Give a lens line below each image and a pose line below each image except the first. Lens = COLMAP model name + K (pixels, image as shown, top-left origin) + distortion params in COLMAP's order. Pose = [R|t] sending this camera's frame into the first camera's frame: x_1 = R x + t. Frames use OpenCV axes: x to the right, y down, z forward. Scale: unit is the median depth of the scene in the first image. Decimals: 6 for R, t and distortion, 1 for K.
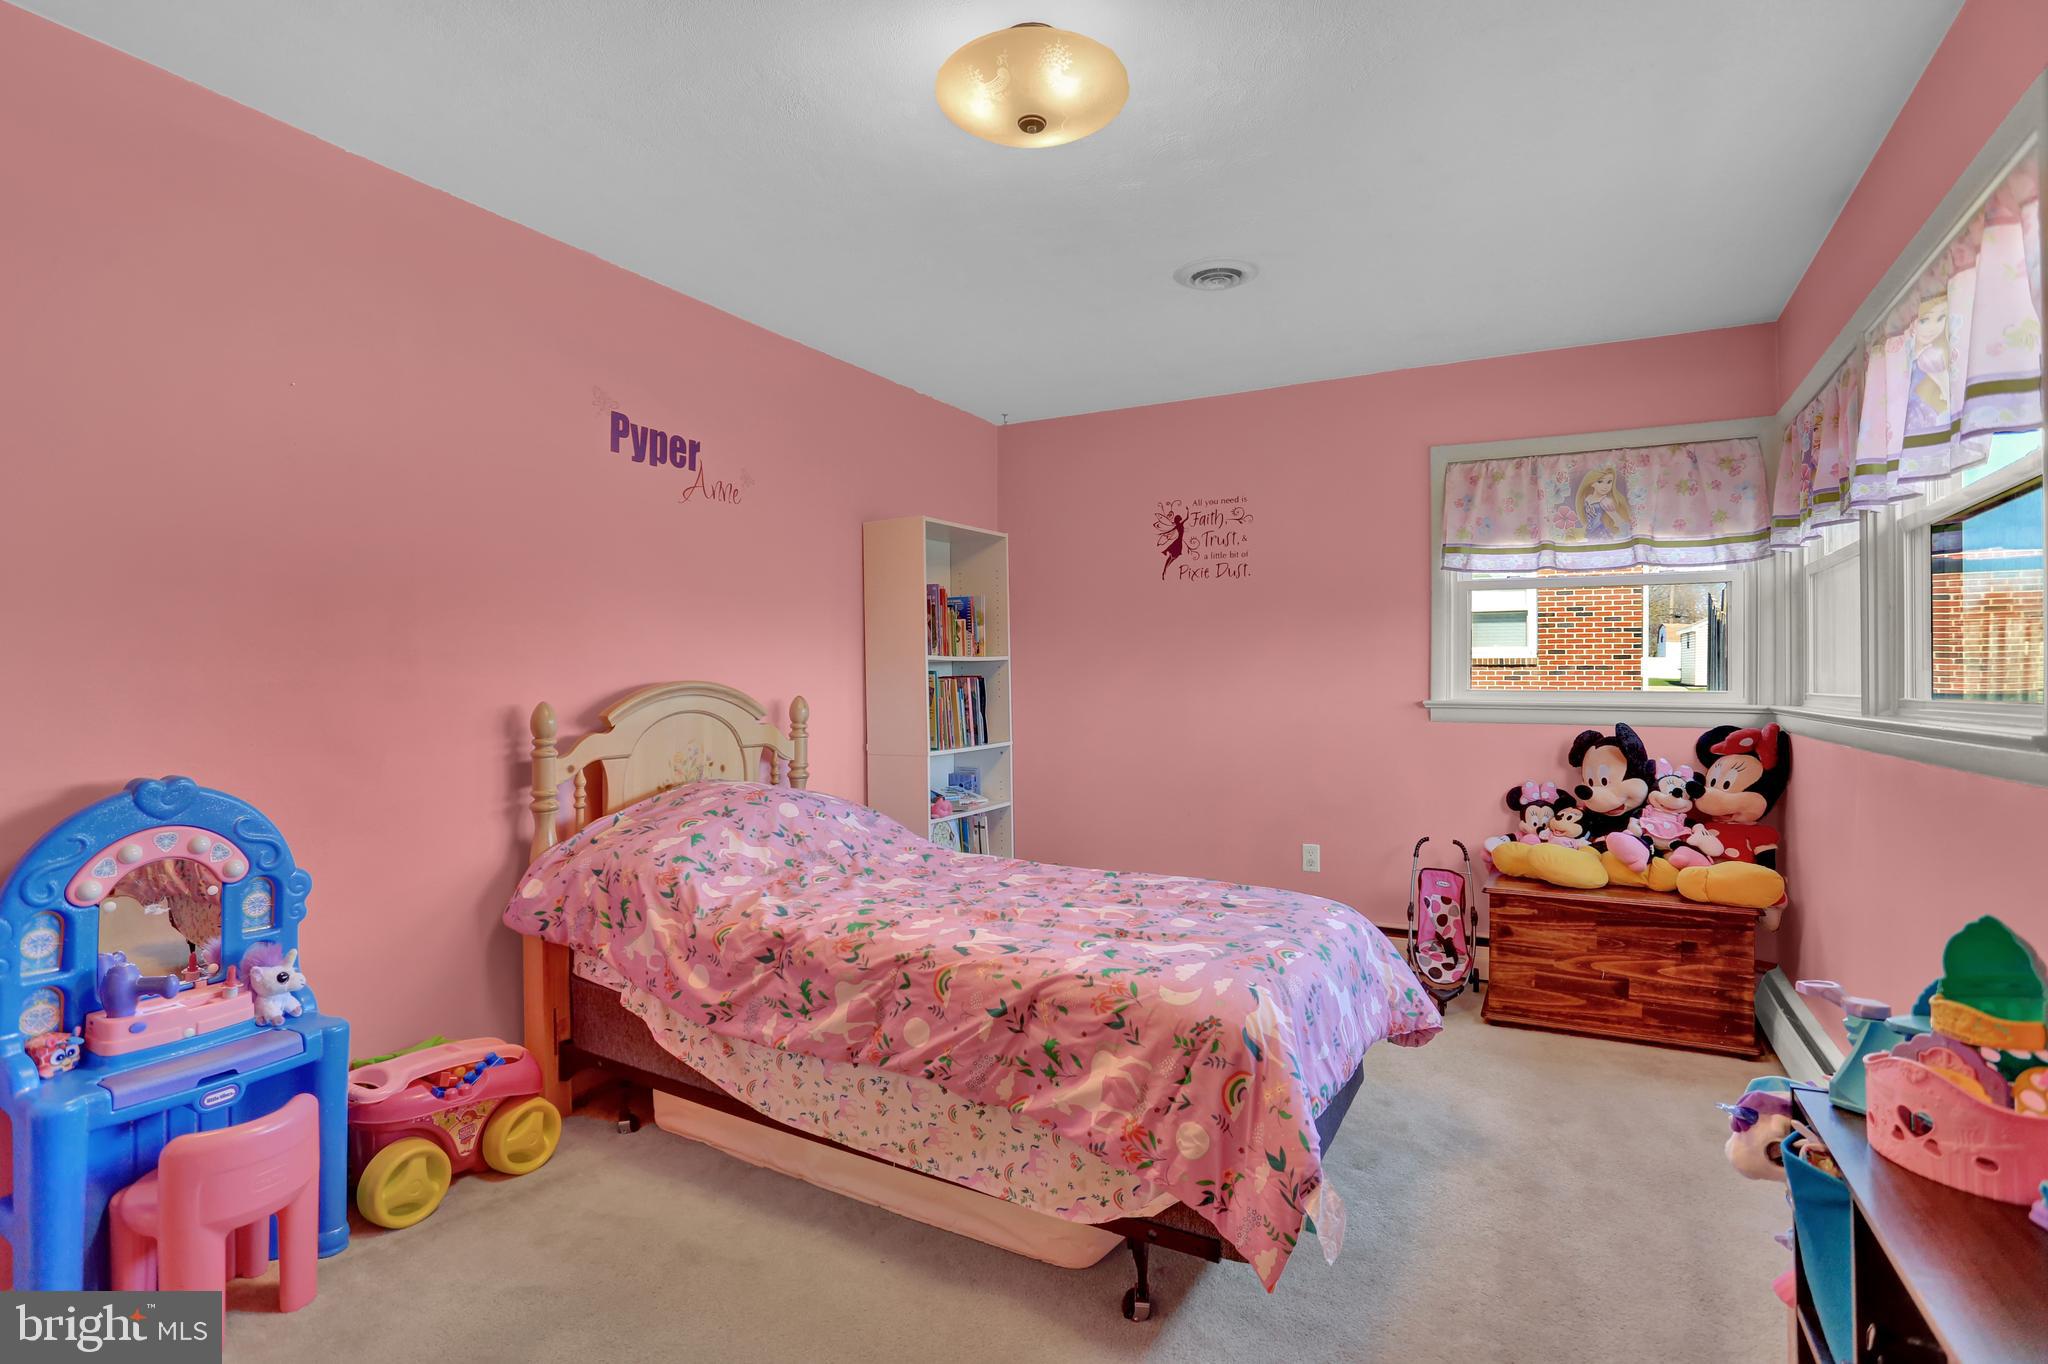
lens RADIAL K [[998.5, 0, 1036.1], [0, 998.5, 692.2], [0, 0, 1]] dist [-0.067250, 0.028394]
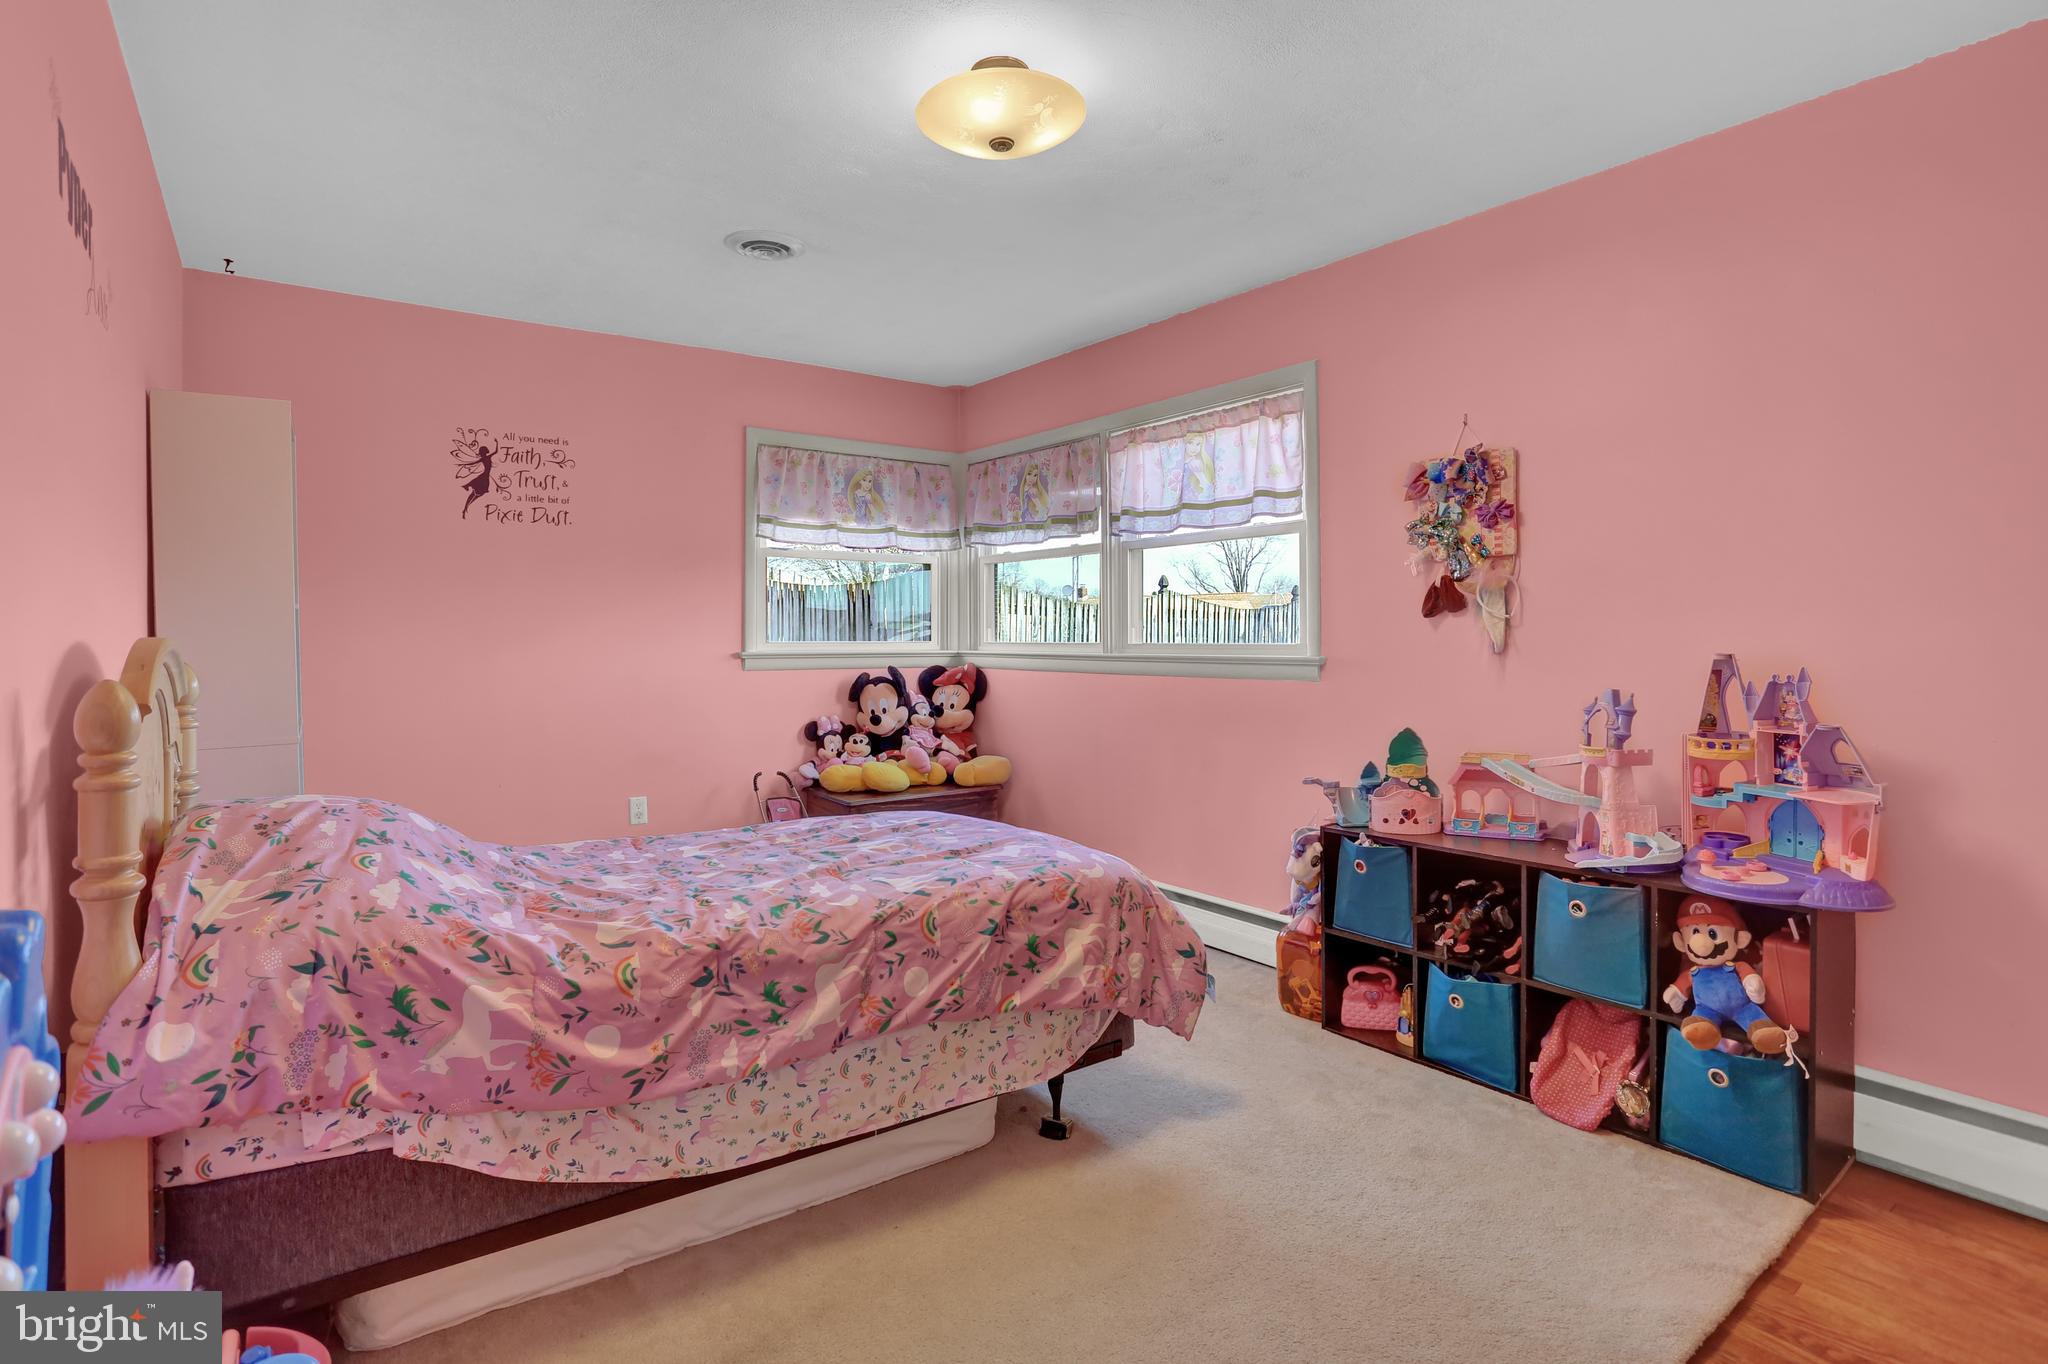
lens RADIAL K [[997.9, 0, 1025.4], [0, 997.9, 661.9], [0, 0, 1]] dist [-0.058249, 0.028317]
pose [[0.421085, -0.028112, 0.906585, -0.623577], [0.014979, 0.999599, 0.024040, -0.004249], [-0.906897, 0.003457, 0.421337, 0.296641]]
